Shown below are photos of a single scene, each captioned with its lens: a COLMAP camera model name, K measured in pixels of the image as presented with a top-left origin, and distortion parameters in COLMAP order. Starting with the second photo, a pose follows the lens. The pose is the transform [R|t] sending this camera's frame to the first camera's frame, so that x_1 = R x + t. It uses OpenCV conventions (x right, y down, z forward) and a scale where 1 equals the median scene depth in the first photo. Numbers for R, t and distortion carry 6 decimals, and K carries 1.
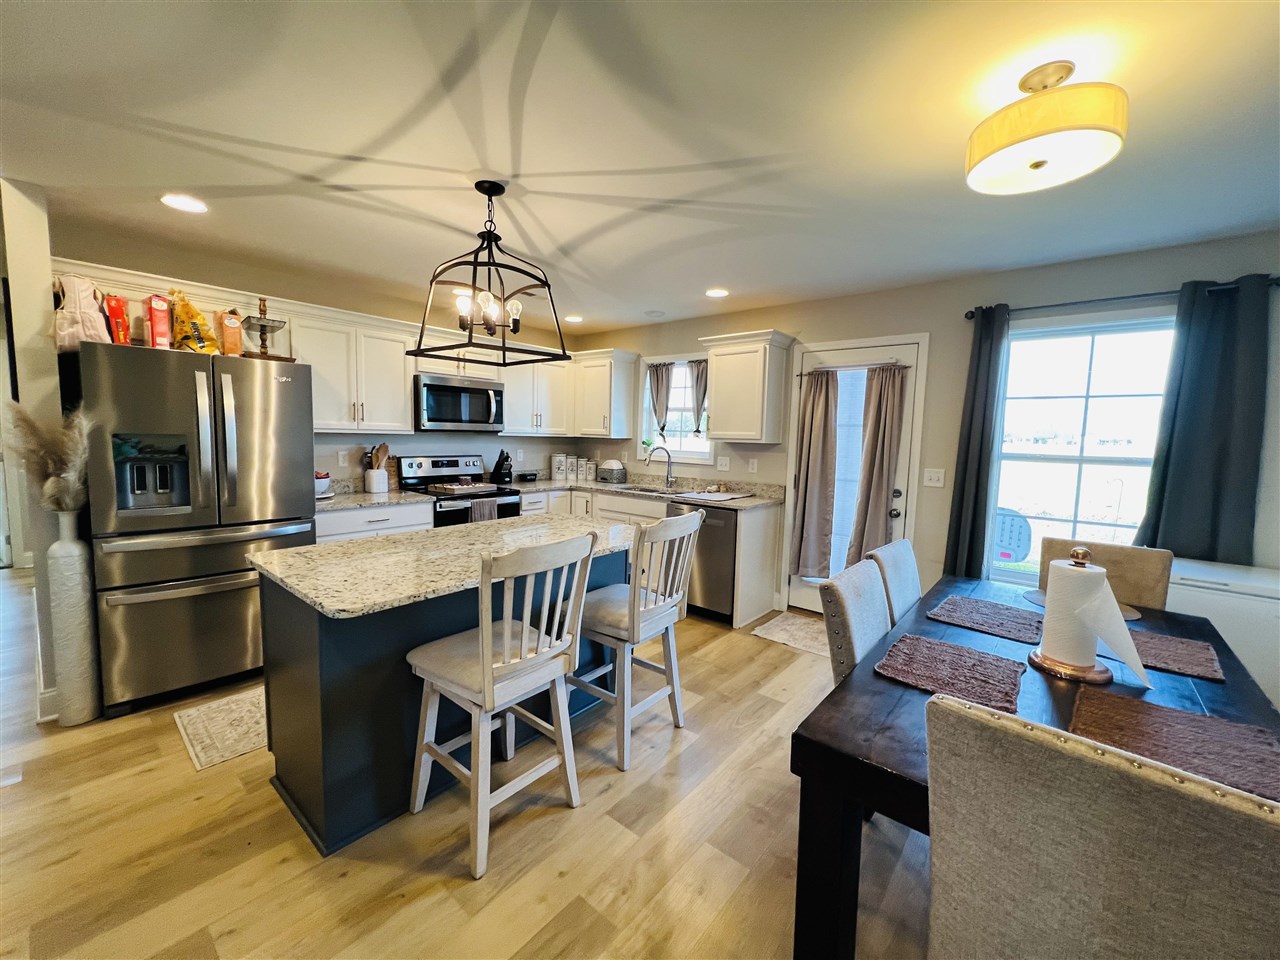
lens RADIAL K [[512.3, 0, 640.0], [0, 512.3, 480.0], [0, 0, 1]] dist [-0.001286, 0.000198]
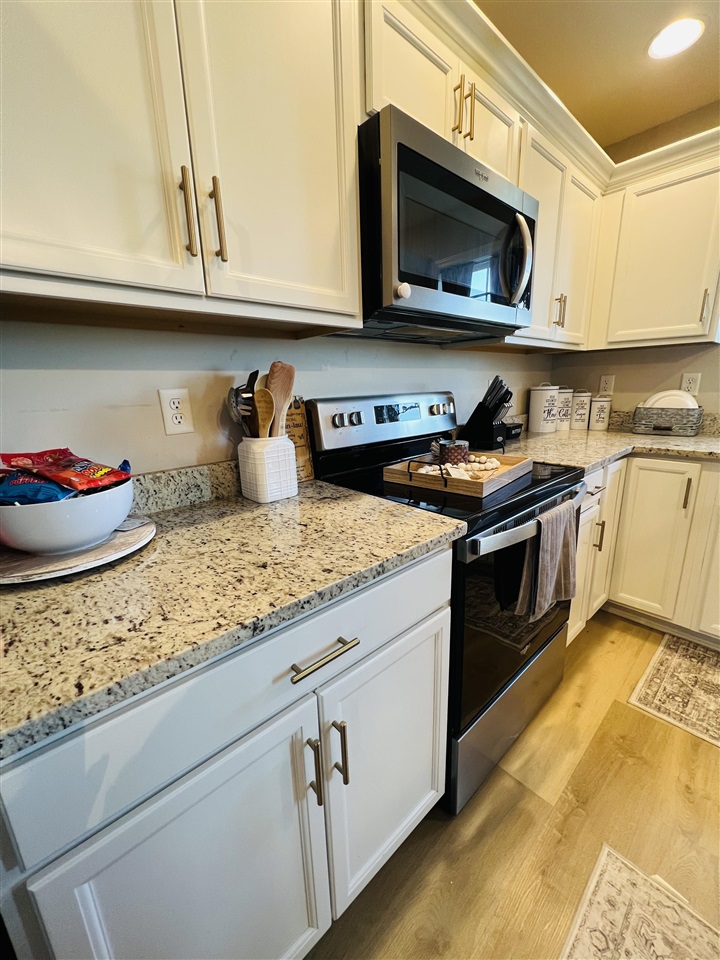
lens RADIAL K [[384.2, 0, 360.0], [0, 384.2, 480.0], [0, 0, 1]] dist [-0.001286, 0.000198]
pose [[0.990305, -0.022394, -0.137093, -0.414331], [0.043039, 0.987818, 0.149541, -0.028247], [0.132074, -0.153992, 0.979205, 0.741306]]
